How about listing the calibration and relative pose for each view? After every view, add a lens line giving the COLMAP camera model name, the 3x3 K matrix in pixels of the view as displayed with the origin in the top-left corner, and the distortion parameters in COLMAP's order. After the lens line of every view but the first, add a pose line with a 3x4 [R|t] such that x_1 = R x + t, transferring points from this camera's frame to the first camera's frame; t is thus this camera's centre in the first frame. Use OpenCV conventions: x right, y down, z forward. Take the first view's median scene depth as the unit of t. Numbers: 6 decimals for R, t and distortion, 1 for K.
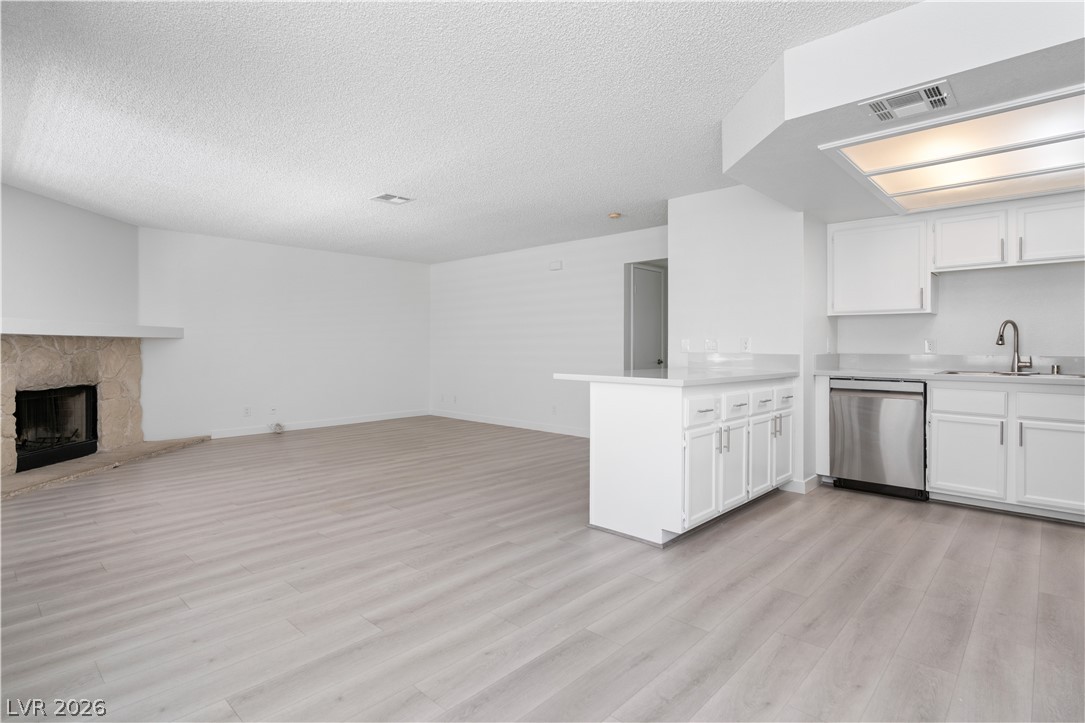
lens RADIAL K [[549.5, 0, 540.3], [0, 549.5, 345.9], [0, 0, 1]] dist [-0.001472, 0.000443]
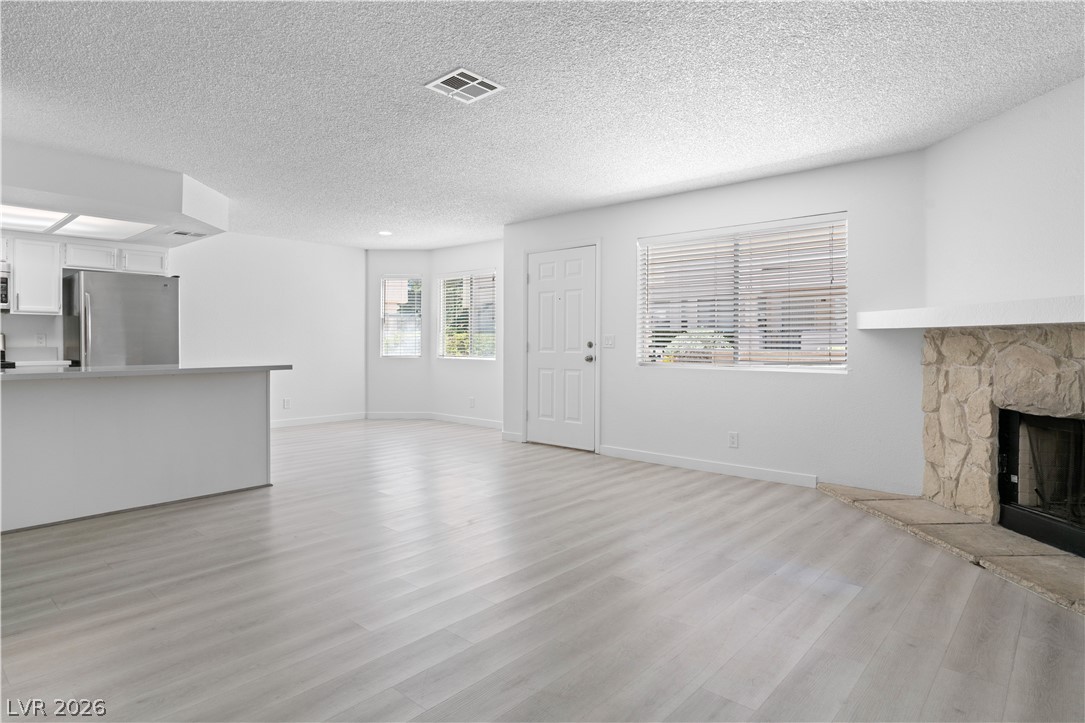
lens RADIAL K [[601.4, 0, 540.1], [0, 601.4, 346.3], [0, 0, 1]] dist [0.003407, 0.002627]
pose [[-0.999685, -0.002317, -0.024987, -0.382564], [-0.002479, 0.999976, 0.006450, 0.001300], [0.024971, 0.006510, -0.999667, 1.873024]]
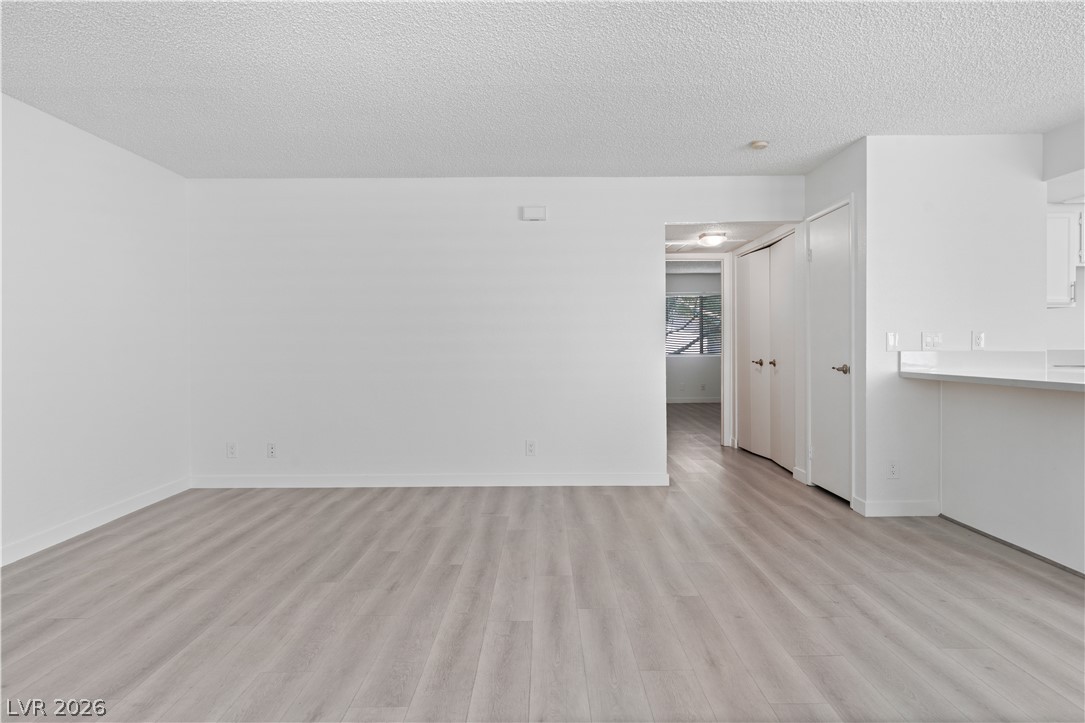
lens RADIAL K [[606.9, 0, 542.5], [0, 606.9, 361.5], [0, 0, 1]] dist [-0.001172, 0.001548]
pose [[0.729249, -0.023069, 0.683859, -0.702702], [0.007328, 0.999638, 0.025907, 0.000600], [-0.684209, -0.013881, 0.729154, 0.827677]]
